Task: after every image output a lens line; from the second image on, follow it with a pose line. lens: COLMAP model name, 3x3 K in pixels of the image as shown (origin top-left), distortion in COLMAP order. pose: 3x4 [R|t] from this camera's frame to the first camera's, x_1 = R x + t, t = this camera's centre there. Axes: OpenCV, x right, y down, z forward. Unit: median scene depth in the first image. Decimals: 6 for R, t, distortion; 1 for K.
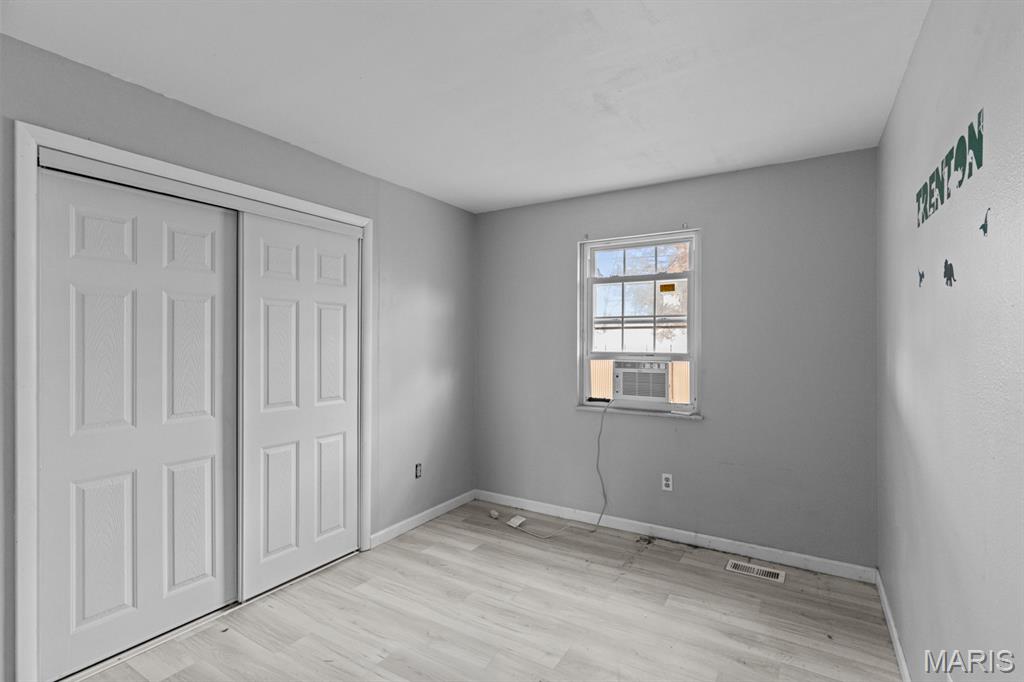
lens RADIAL K [[494.0, 0, 518.4], [0, 494.0, 343.9], [0, 0, 1]] dist [0.001079, 0.000464]
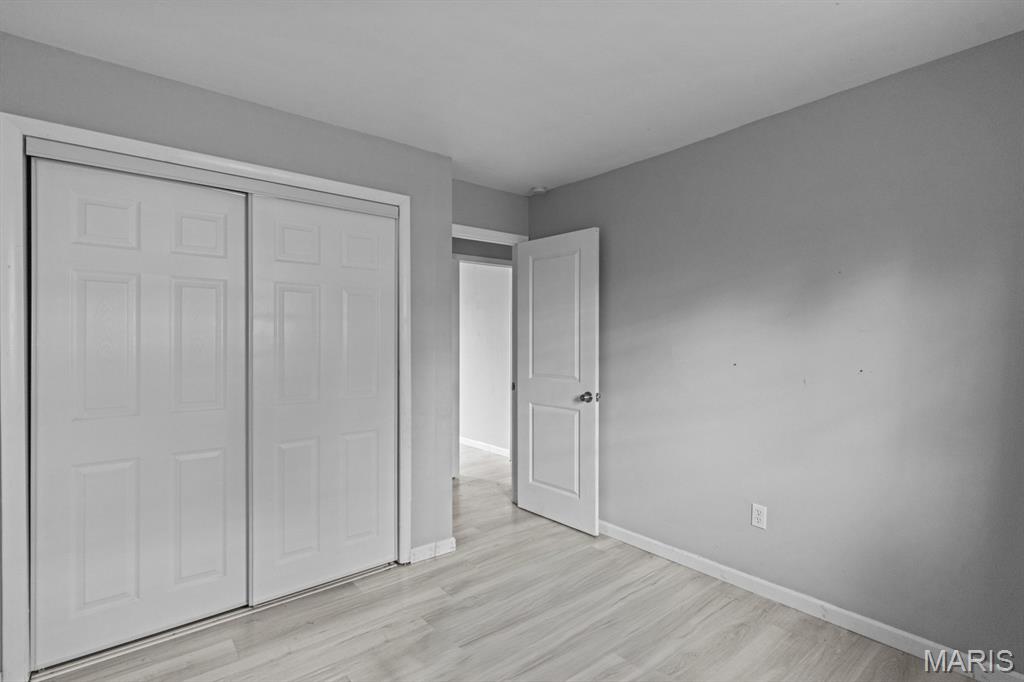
lens RADIAL K [[470.1, 0, 508.8], [0, 470.1, 332.8], [0, 0, 1]] dist [-0.000312, -0.000164]
pose [[0.935208, 0.004510, -0.354069, 0.241950], [-0.008822, 0.999905, -0.010564, 0.004095], [0.353988, 0.013003, 0.935160, 0.368019]]
